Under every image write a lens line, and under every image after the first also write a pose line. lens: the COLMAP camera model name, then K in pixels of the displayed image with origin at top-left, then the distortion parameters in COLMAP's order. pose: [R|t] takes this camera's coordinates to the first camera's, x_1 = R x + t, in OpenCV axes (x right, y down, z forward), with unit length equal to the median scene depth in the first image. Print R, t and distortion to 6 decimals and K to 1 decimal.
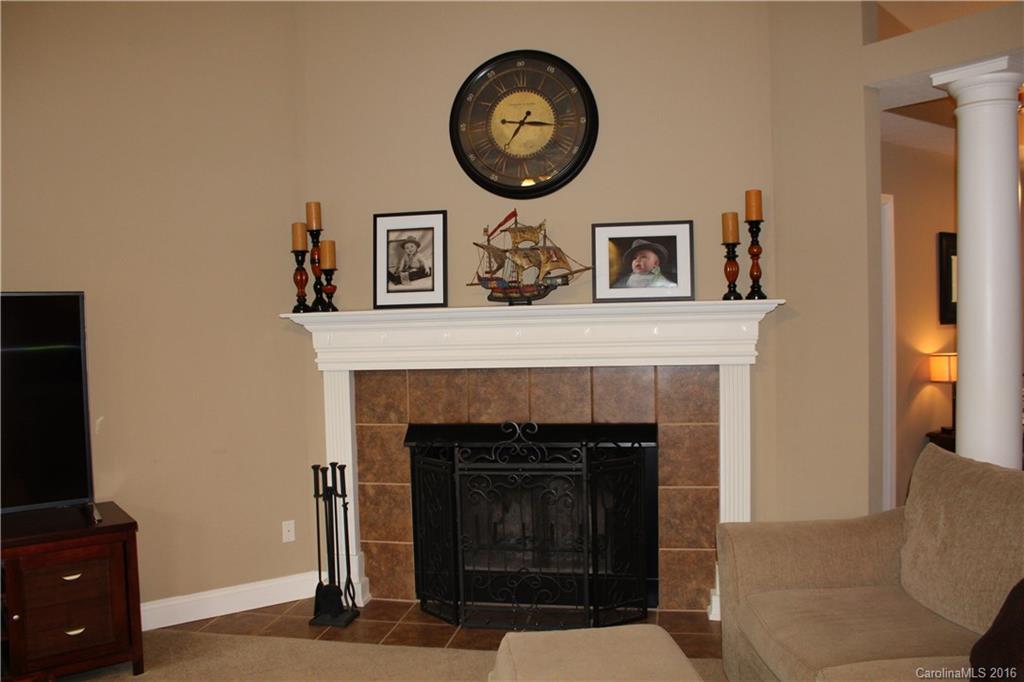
lens RADIAL K [[853.8, 0, 512.0], [0, 853.8, 341.0], [0, 0, 1]] dist [-0.165738, 0.134476]
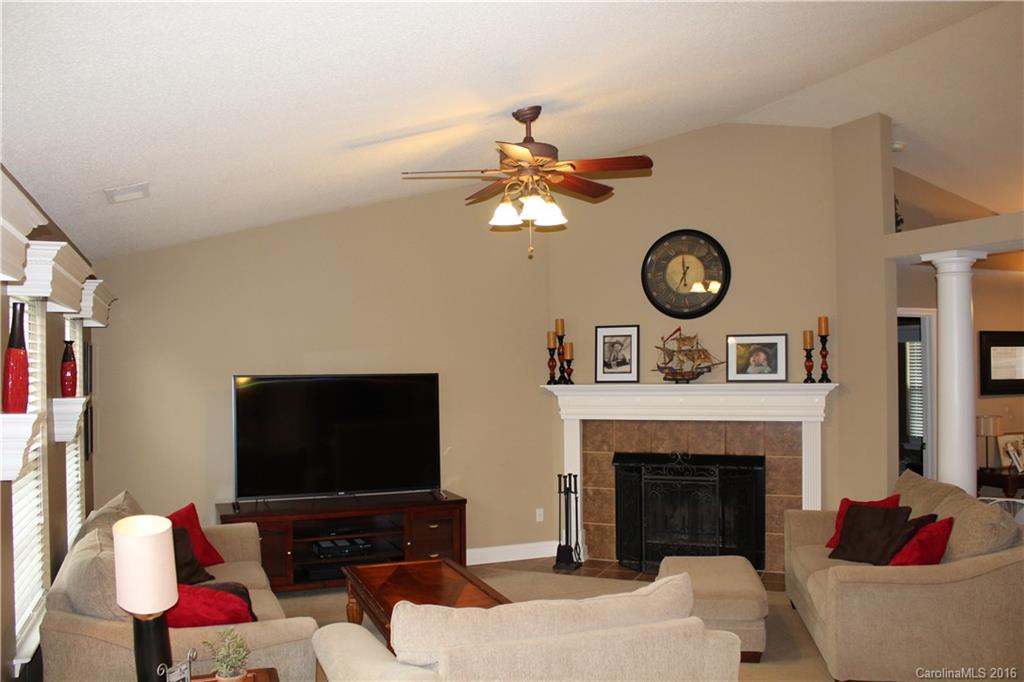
lens RADIAL K [[853.8, 0, 512.0], [0, 853.8, 341.0], [0, 0, 1]] dist [-0.165738, 0.134476]
pose [[0.974886, 0.008641, -0.222539, 0.053315], [-0.019598, 0.998699, -0.047075, -0.039713], [0.221842, 0.050254, 0.973787, -0.706955]]
